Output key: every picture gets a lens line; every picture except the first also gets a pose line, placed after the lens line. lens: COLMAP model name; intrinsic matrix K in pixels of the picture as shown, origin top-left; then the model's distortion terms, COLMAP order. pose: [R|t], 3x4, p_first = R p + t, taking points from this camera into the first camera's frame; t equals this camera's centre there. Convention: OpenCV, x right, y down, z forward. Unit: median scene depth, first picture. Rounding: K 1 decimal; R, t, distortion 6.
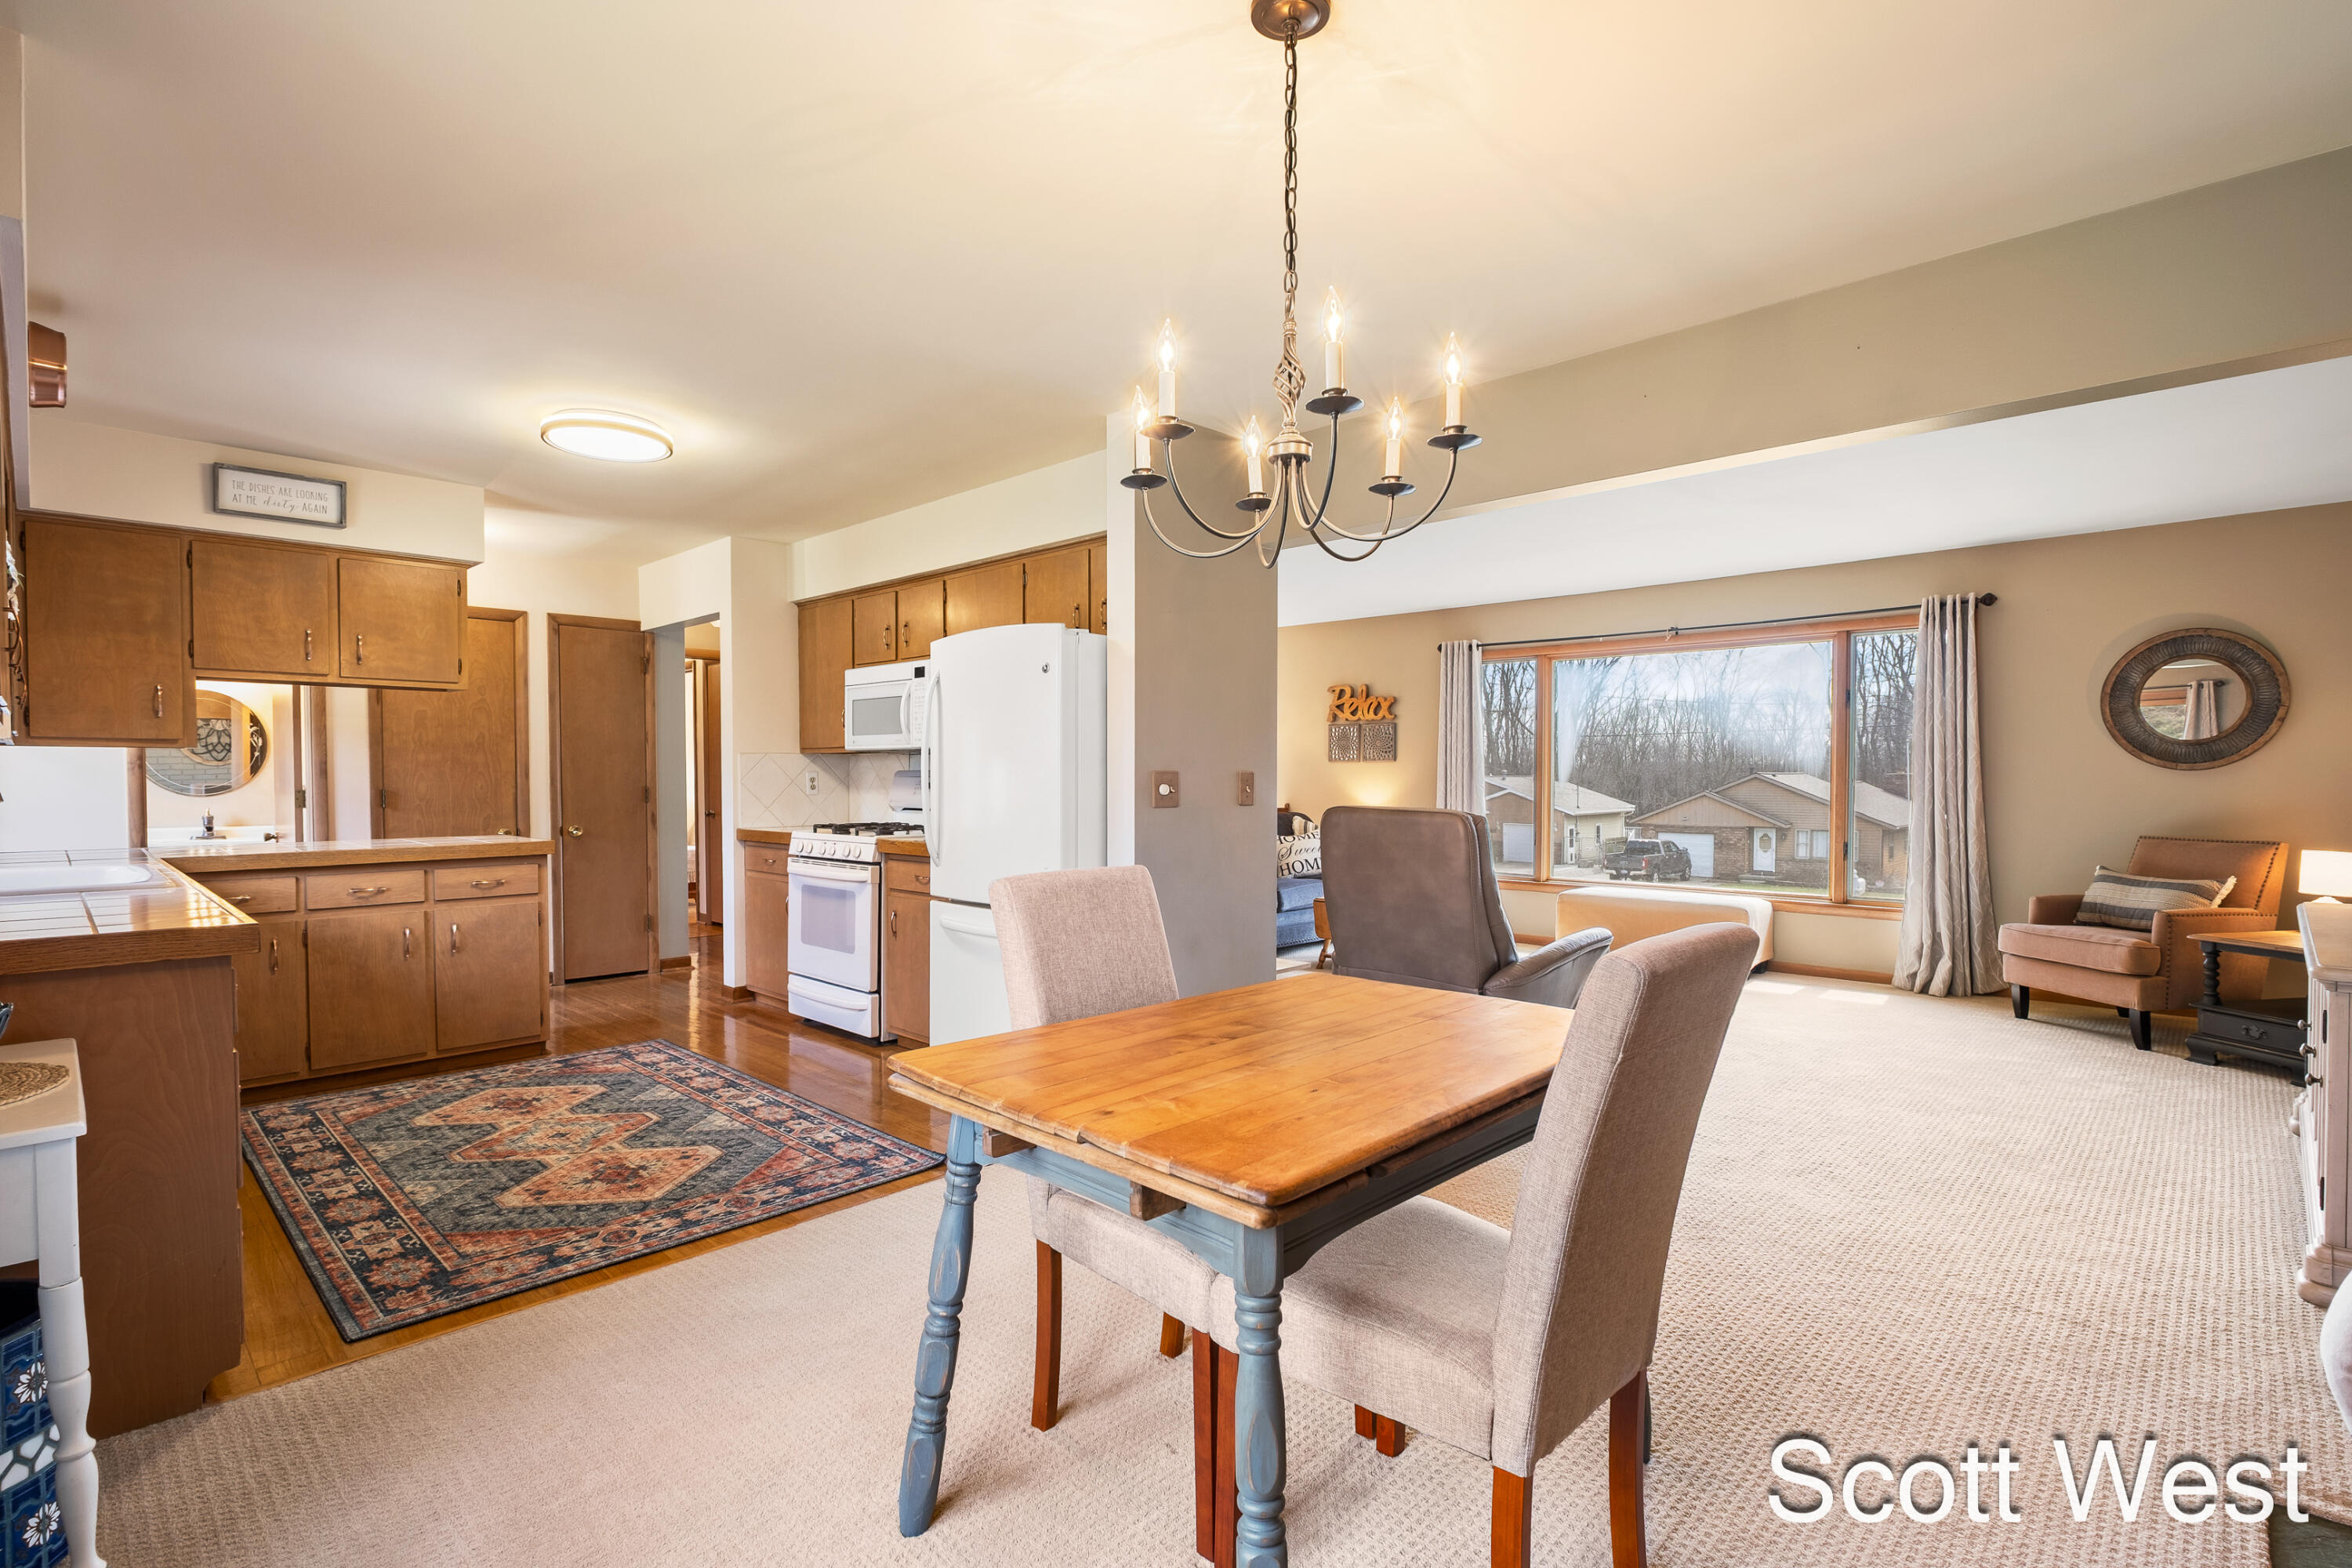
lens RADIAL K [[1116.1, 0, 1167.6], [0, 1116.1, 801.8], [0, 0, 1]] dist [-0.001962, -0.000858]
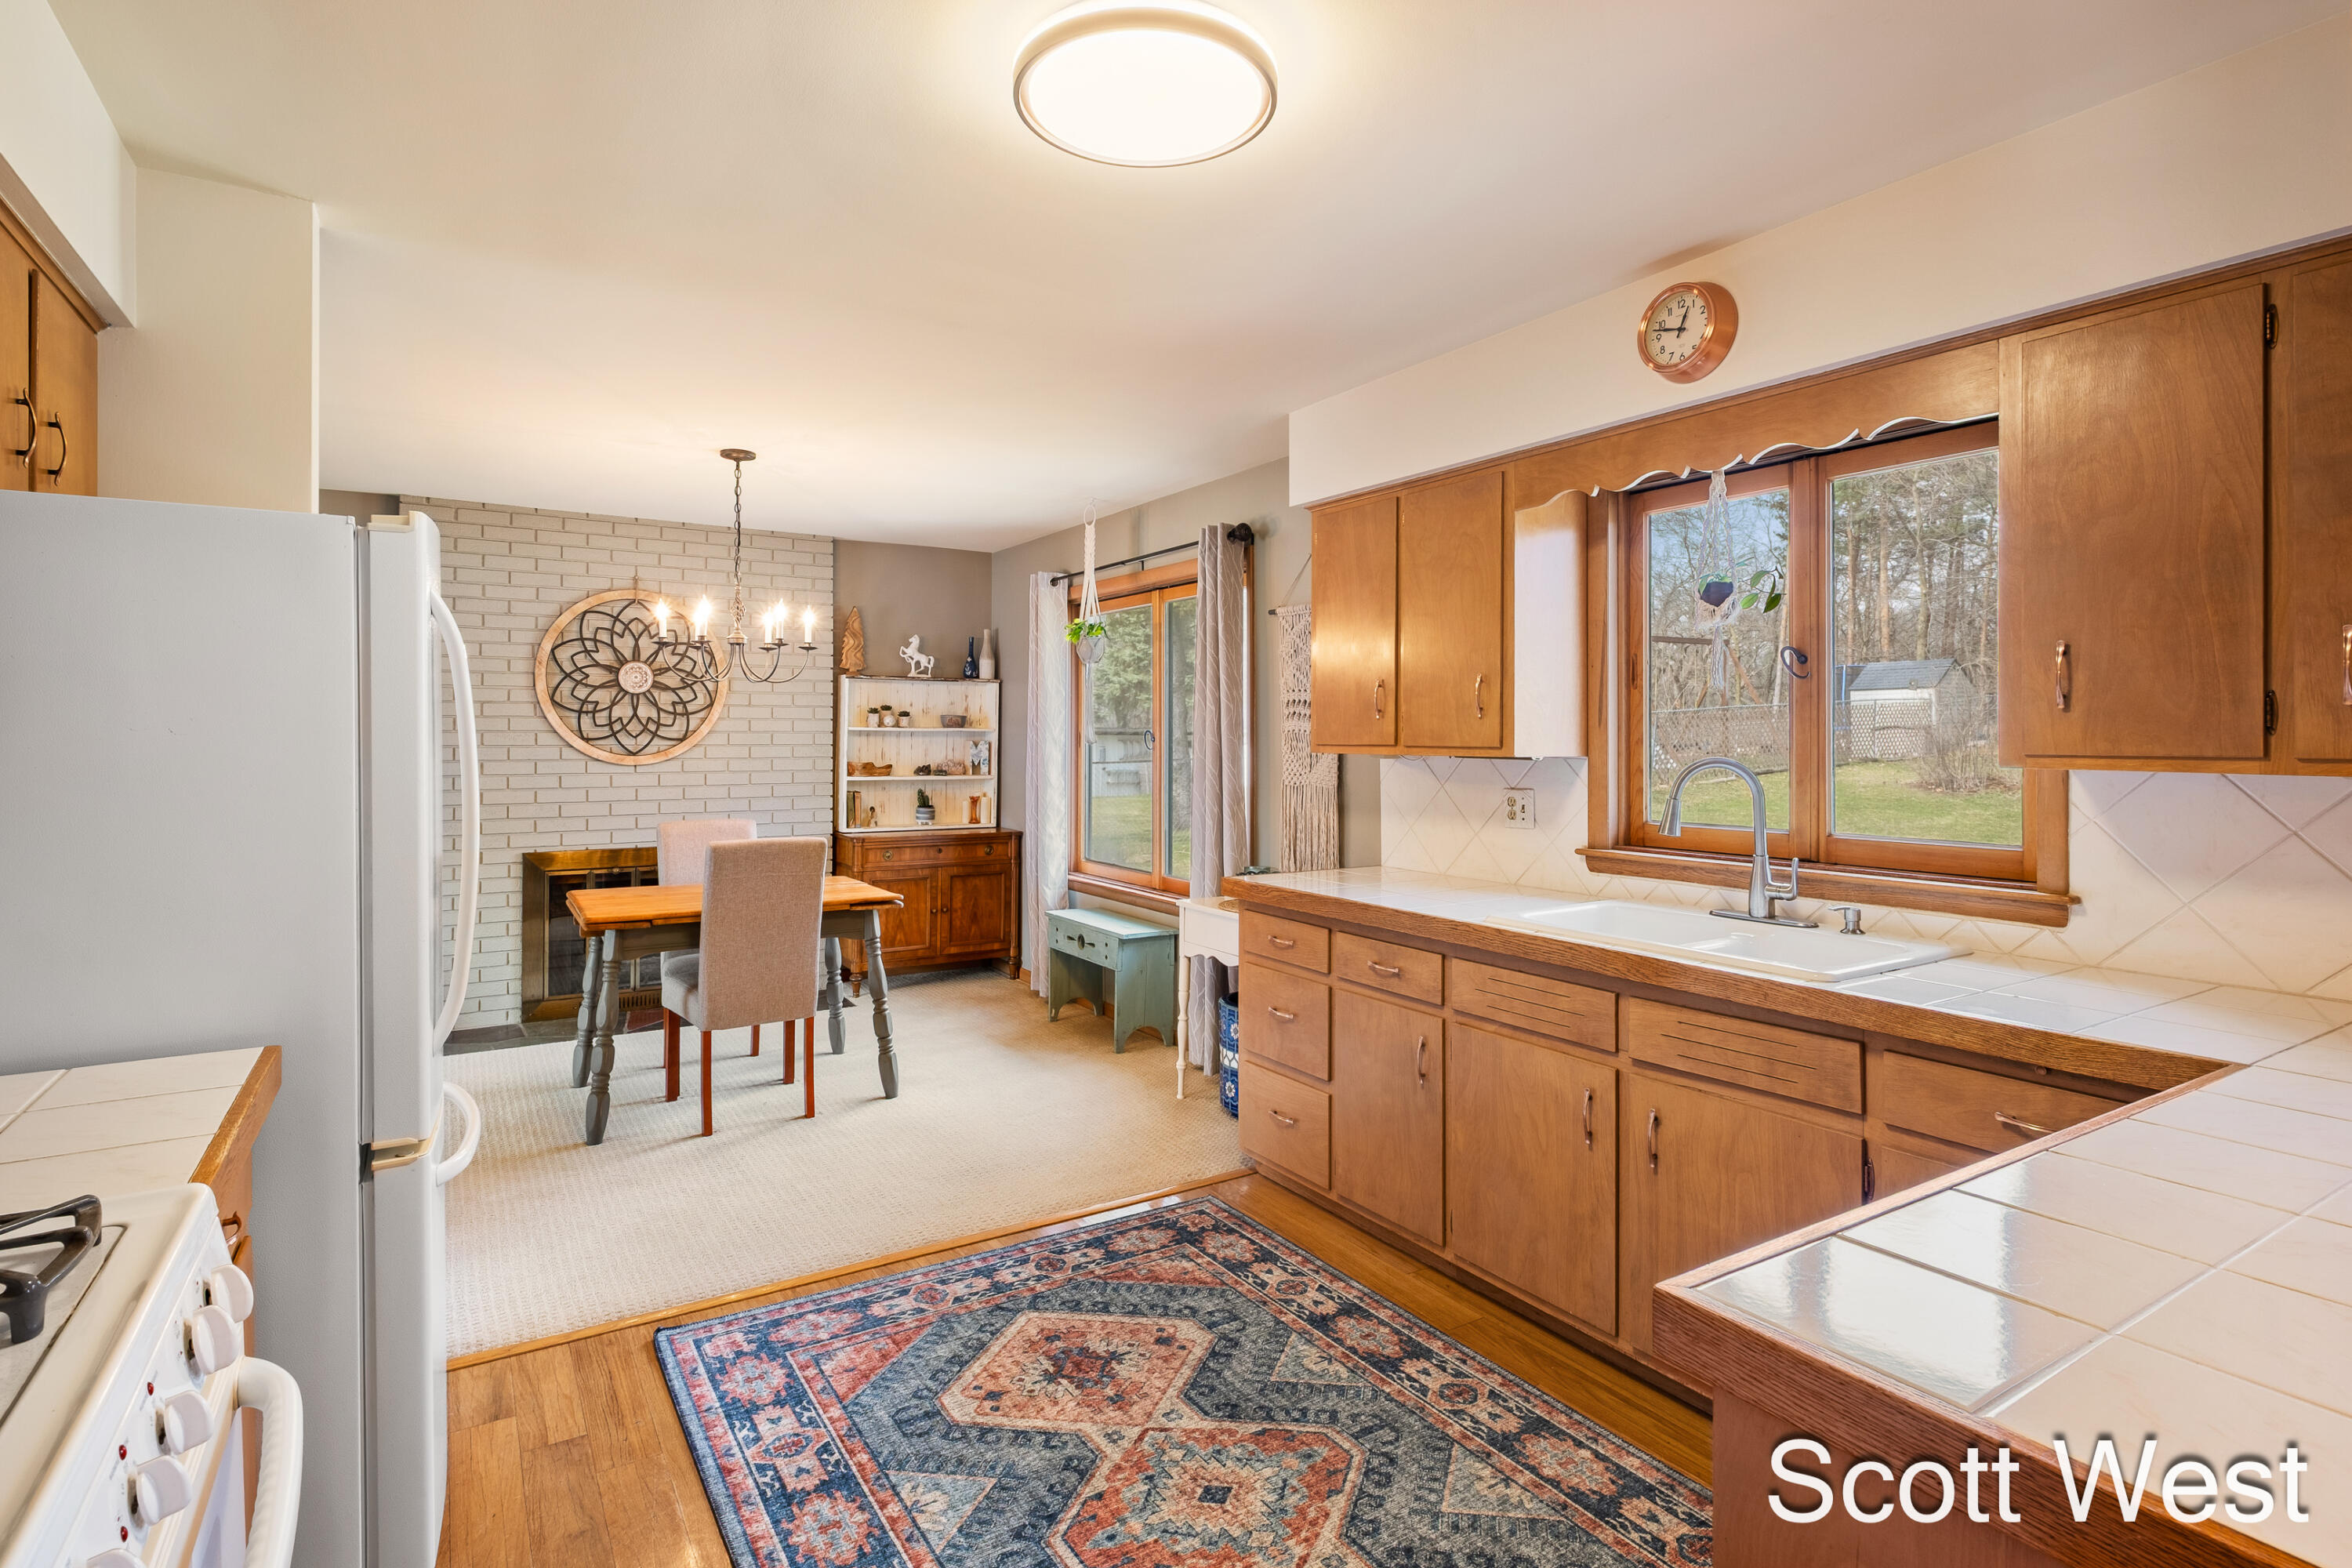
lens RADIAL K [[1162.9, 0, 1179.3], [0, 1162.9, 743.1], [0, 0, 1]] dist [0.000357, -0.000093]
pose [[-0.974256, -0.001291, 0.225442, -0.563806], [0.005729, 0.999519, 0.030485, -0.070912], [-0.225373, 0.030992, -0.973780, 1.327189]]
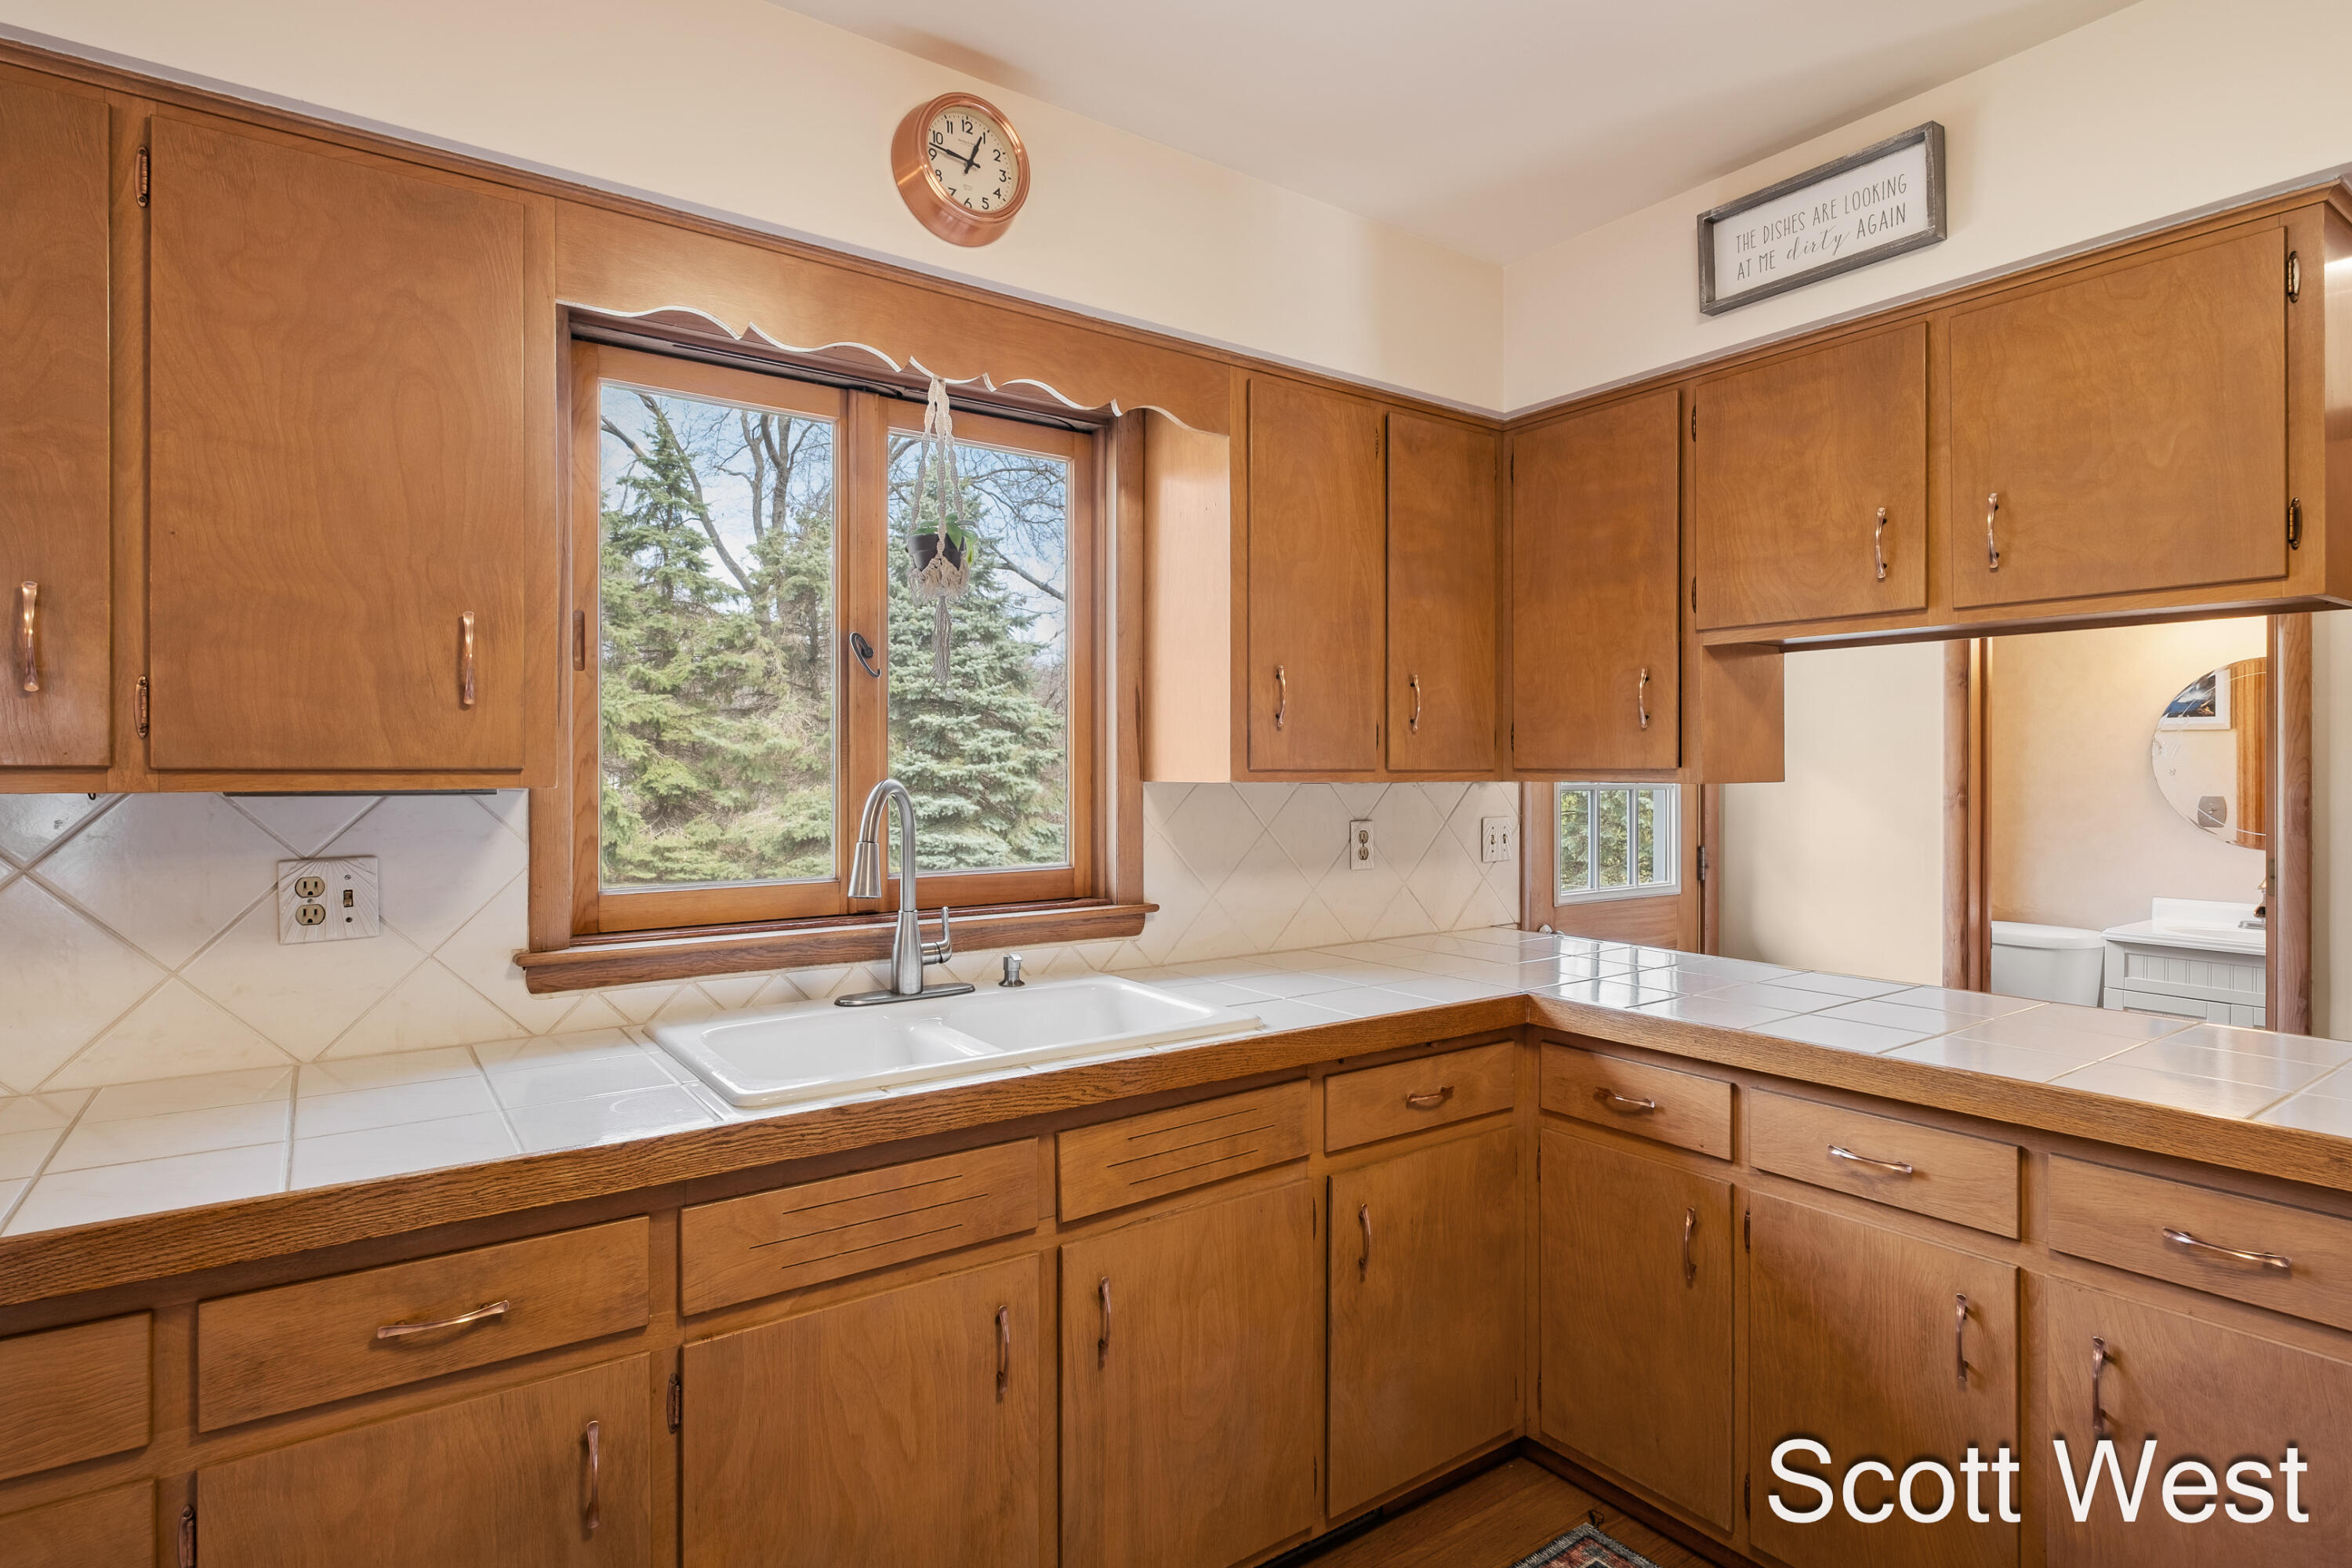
lens RADIAL K [[1204.2, 0, 1175.4], [0, 1204.2, 771.7], [0, 0, 1]] dist [0.000473, -0.000714]
pose [[-0.179844, 0.002698, -0.983691, -0.268538], [-0.023411, 0.999701, 0.007022, -0.051071], [0.983416, 0.024292, -0.179728, 0.834021]]
